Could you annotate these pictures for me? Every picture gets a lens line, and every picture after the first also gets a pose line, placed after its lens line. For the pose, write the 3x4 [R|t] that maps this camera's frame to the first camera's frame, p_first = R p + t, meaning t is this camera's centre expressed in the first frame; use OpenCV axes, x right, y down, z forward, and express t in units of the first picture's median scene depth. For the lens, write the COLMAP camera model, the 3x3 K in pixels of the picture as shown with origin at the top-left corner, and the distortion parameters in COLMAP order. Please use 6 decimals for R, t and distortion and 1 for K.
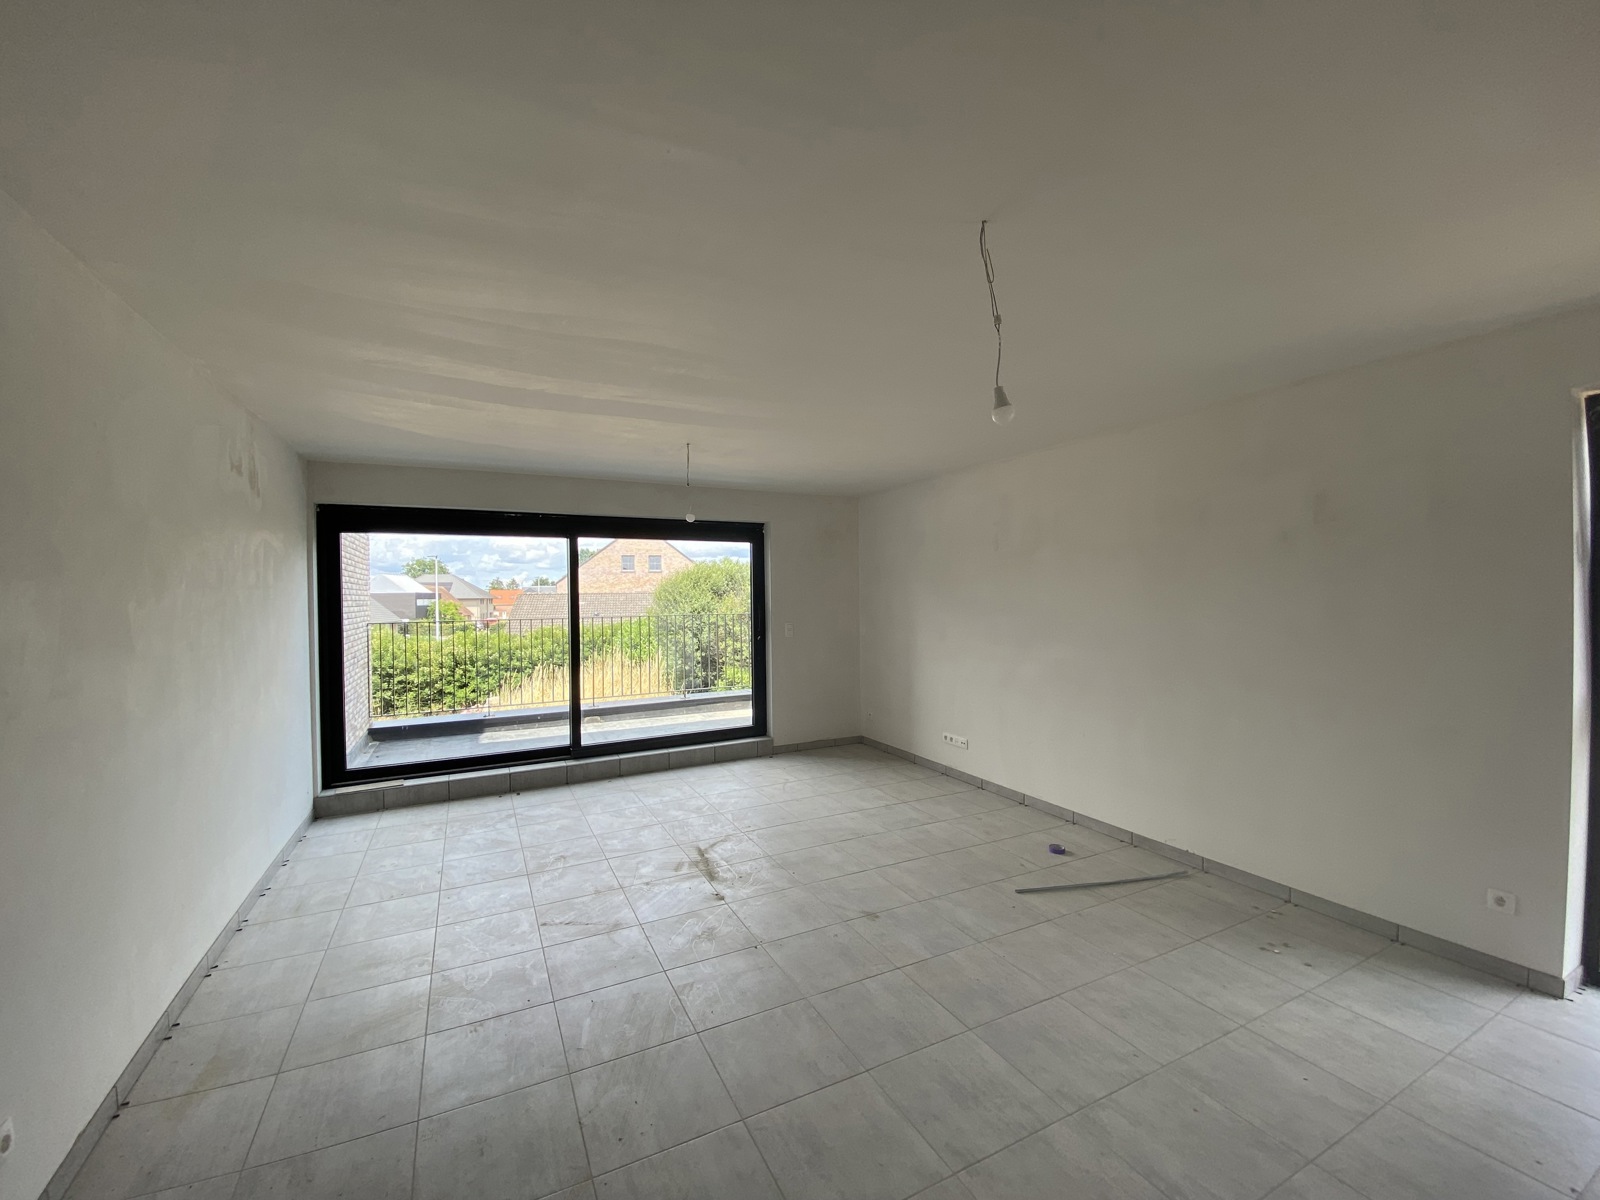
lens RADIAL K [[649.0, 0, 798.1], [0, 649.0, 600.9], [0, 0, 1]] dist [0.001568, -0.000463]
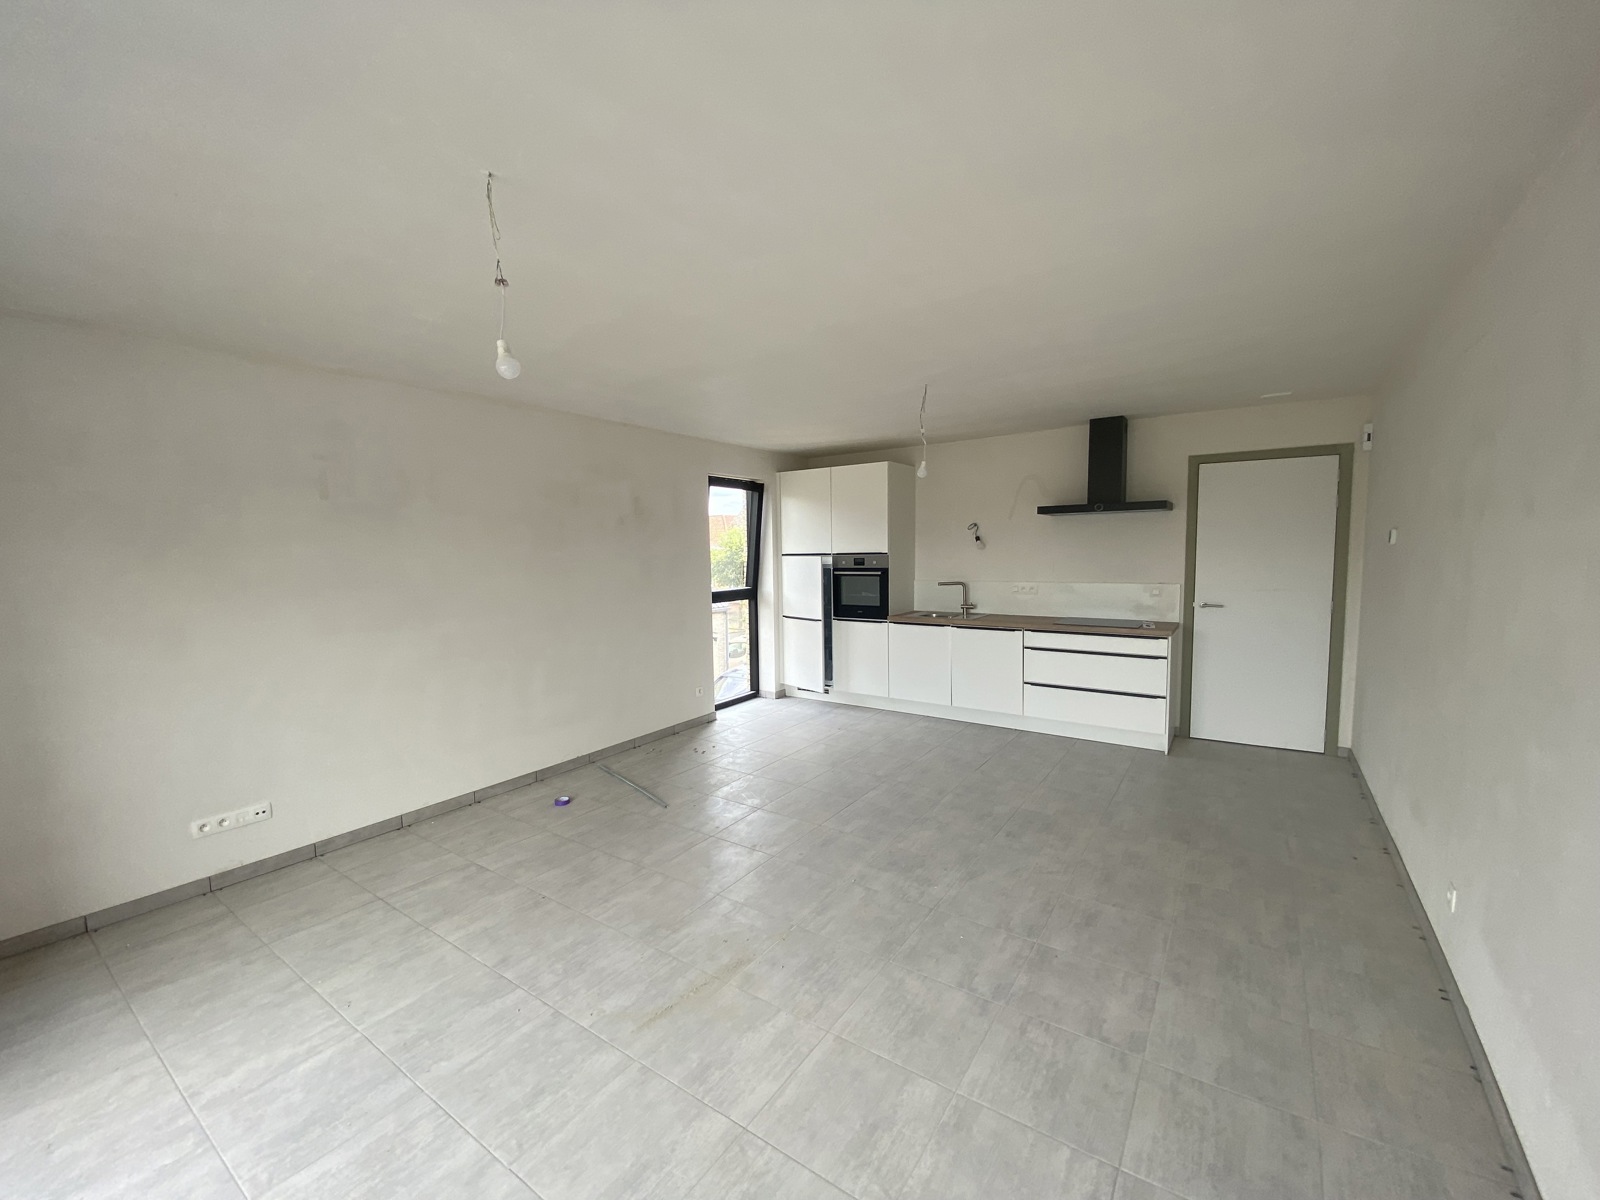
lens RADIAL K [[649.0, 0, 799.4], [0, 649.0, 603.5], [0, 0, 1]] dist [0.001568, -0.000463]
pose [[-0.486954, -0.058167, 0.871488, -0.617738], [0.025878, 0.996381, 0.080963, -0.012313], [-0.873044, 0.061977, -0.483687, 1.034810]]
